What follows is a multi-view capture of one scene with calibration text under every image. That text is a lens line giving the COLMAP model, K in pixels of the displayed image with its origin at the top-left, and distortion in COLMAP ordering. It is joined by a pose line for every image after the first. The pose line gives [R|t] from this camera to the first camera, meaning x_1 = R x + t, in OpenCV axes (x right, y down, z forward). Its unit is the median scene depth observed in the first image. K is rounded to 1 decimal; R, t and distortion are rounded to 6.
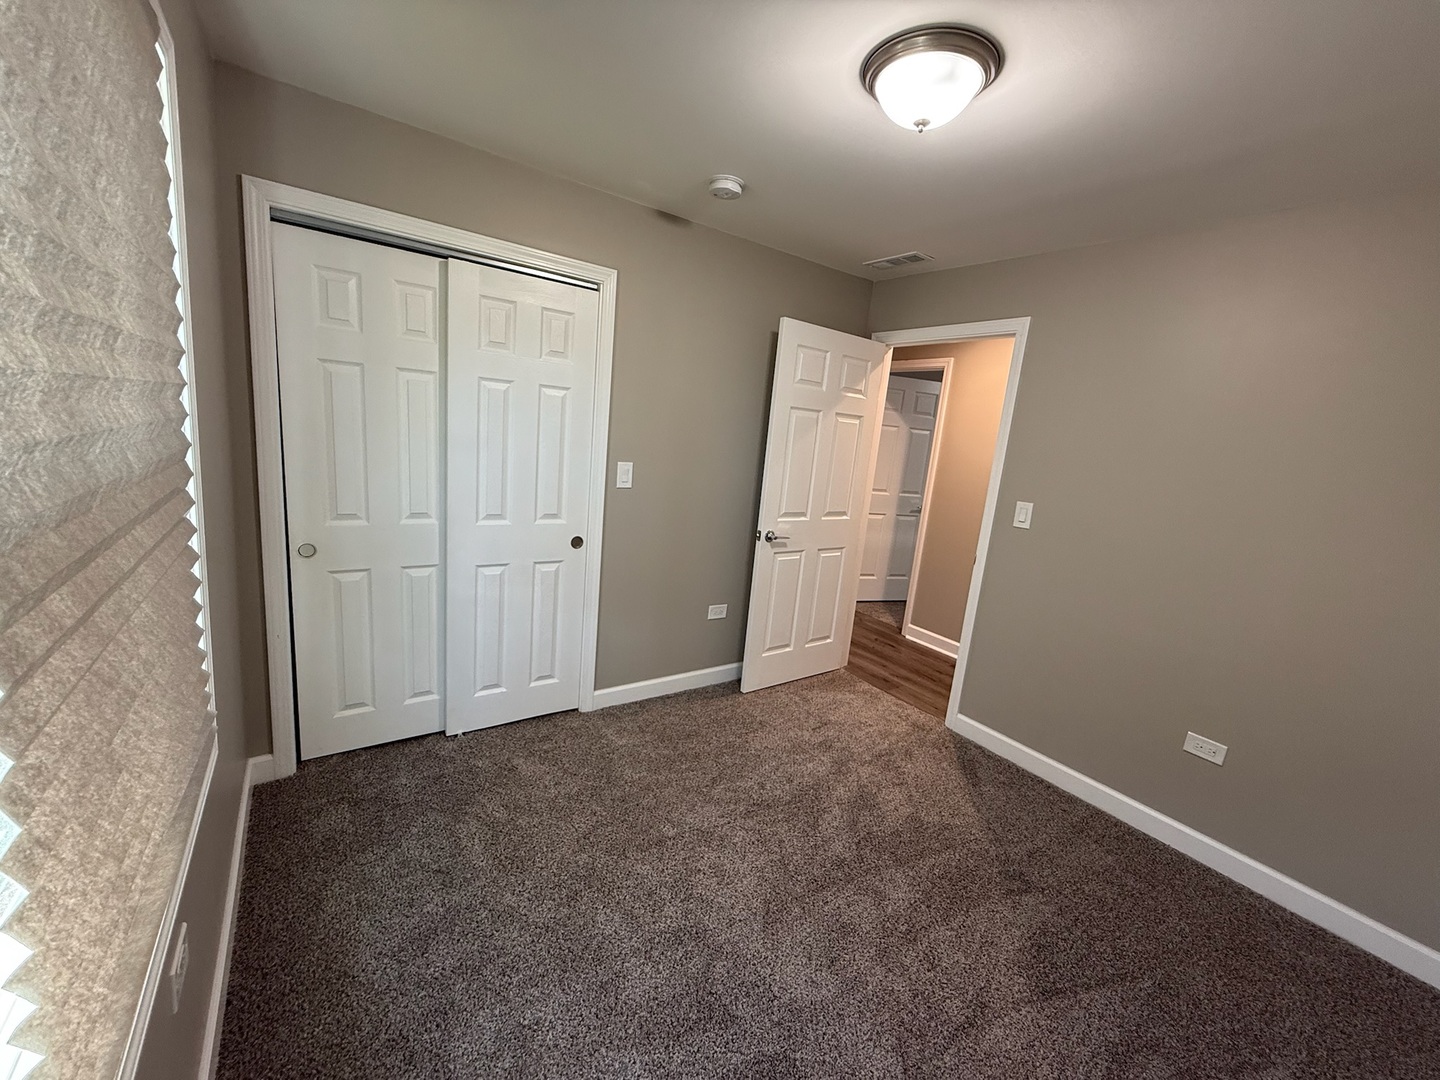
lens RADIAL K [[588.3, 0, 720.0], [0, 588.3, 540.0], [0, 0, 1]] dist [0.015609, -0.000026]
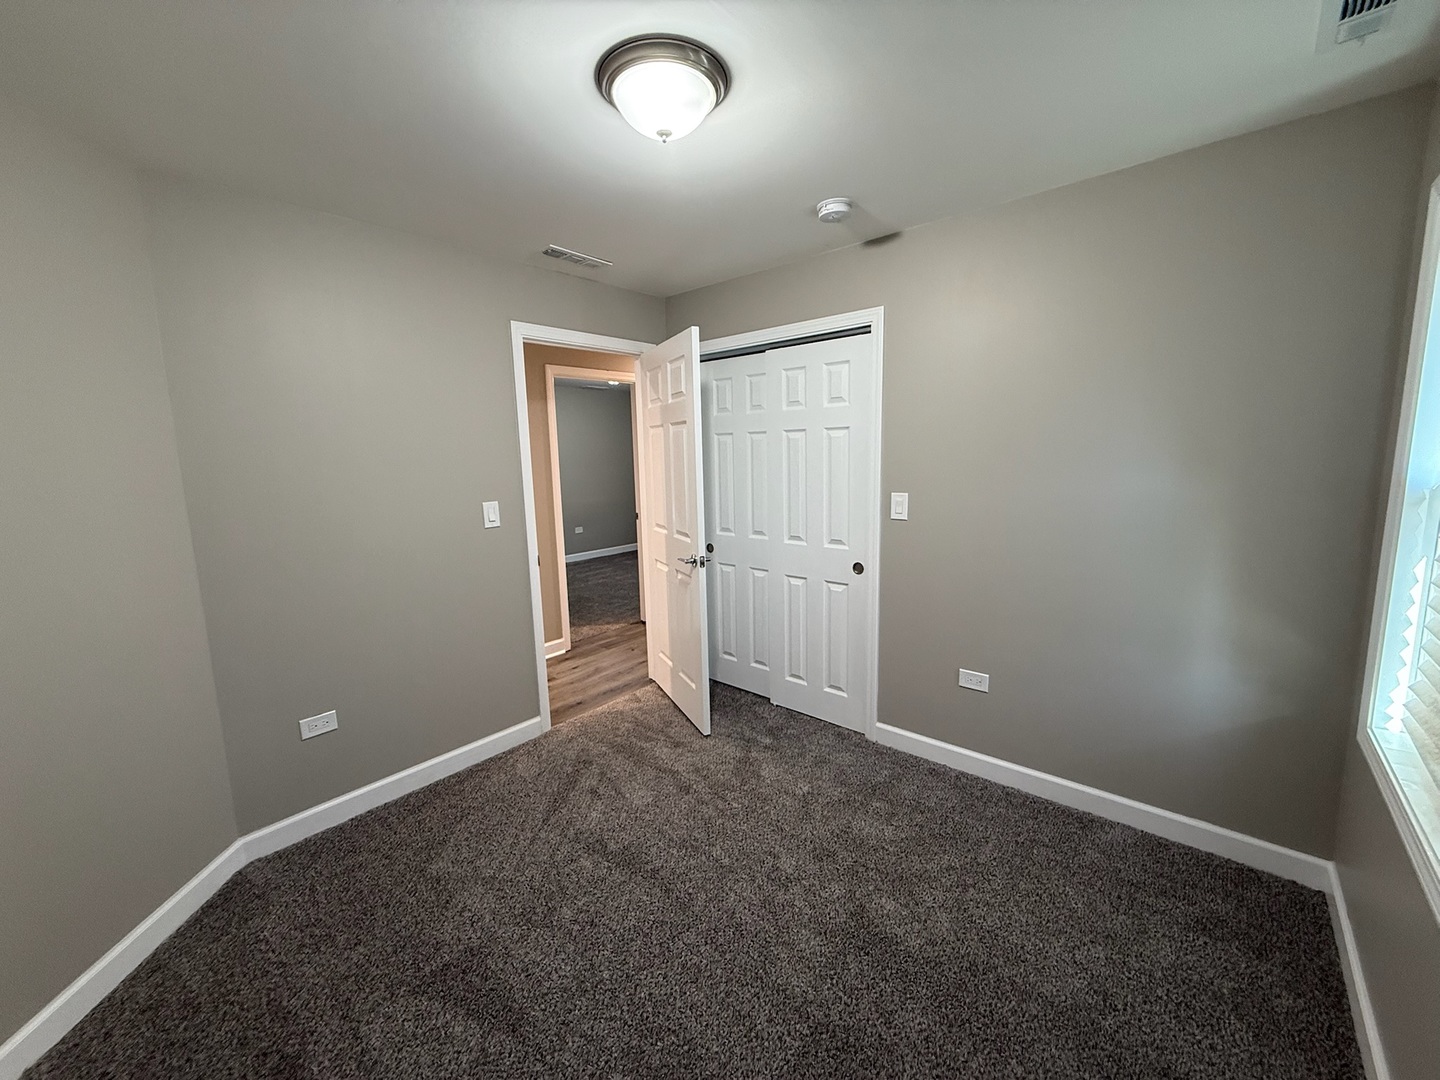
lens RADIAL K [[577.3, 0, 698.6], [0, 577.3, 559.1], [0, 0, 1]] dist [-0.000476, 0.000015]
pose [[0.231194, 0.071602, -0.970269, 0.802807], [-0.153462, 0.987487, 0.036306, -0.008197], [0.960728, 0.140505, 0.239290, 0.537257]]
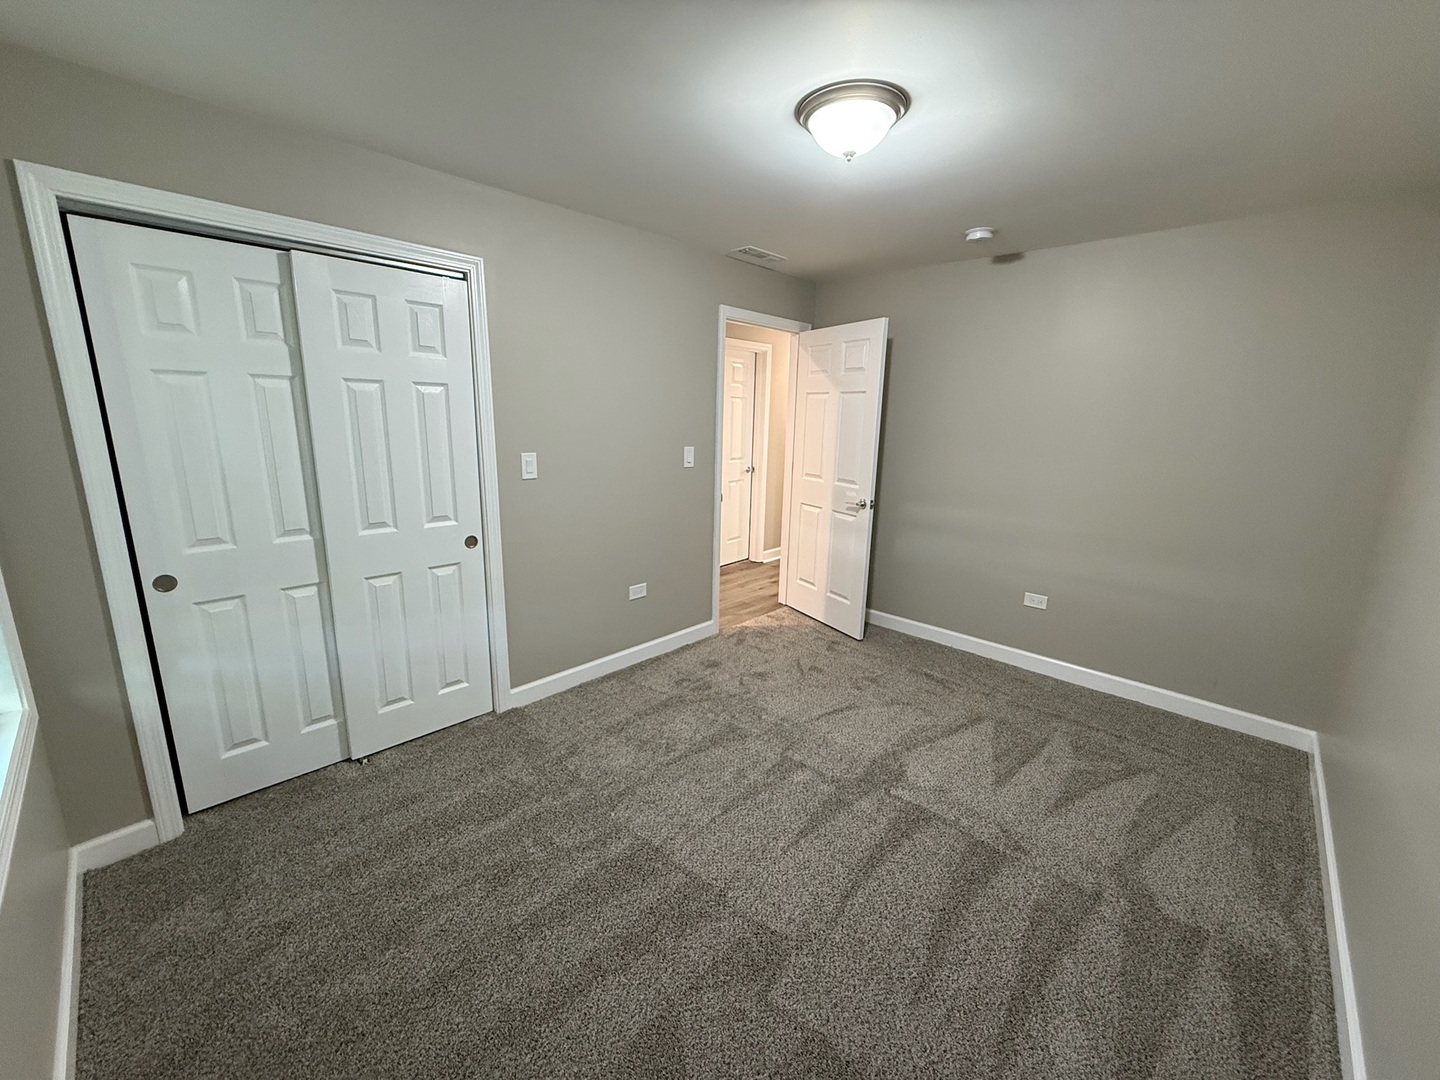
lens RADIAL K [[574.5, 0, 720.0], [0, 574.5, 540.0], [0, 0, 1]] dist [-0.001498, 0.000131]
pose [[0.977204, -0.111272, 0.180807, -0.020766], [0.104735, 0.993466, 0.045337, 0.000465], [-0.184671, -0.025367, 0.982473, -0.012312]]
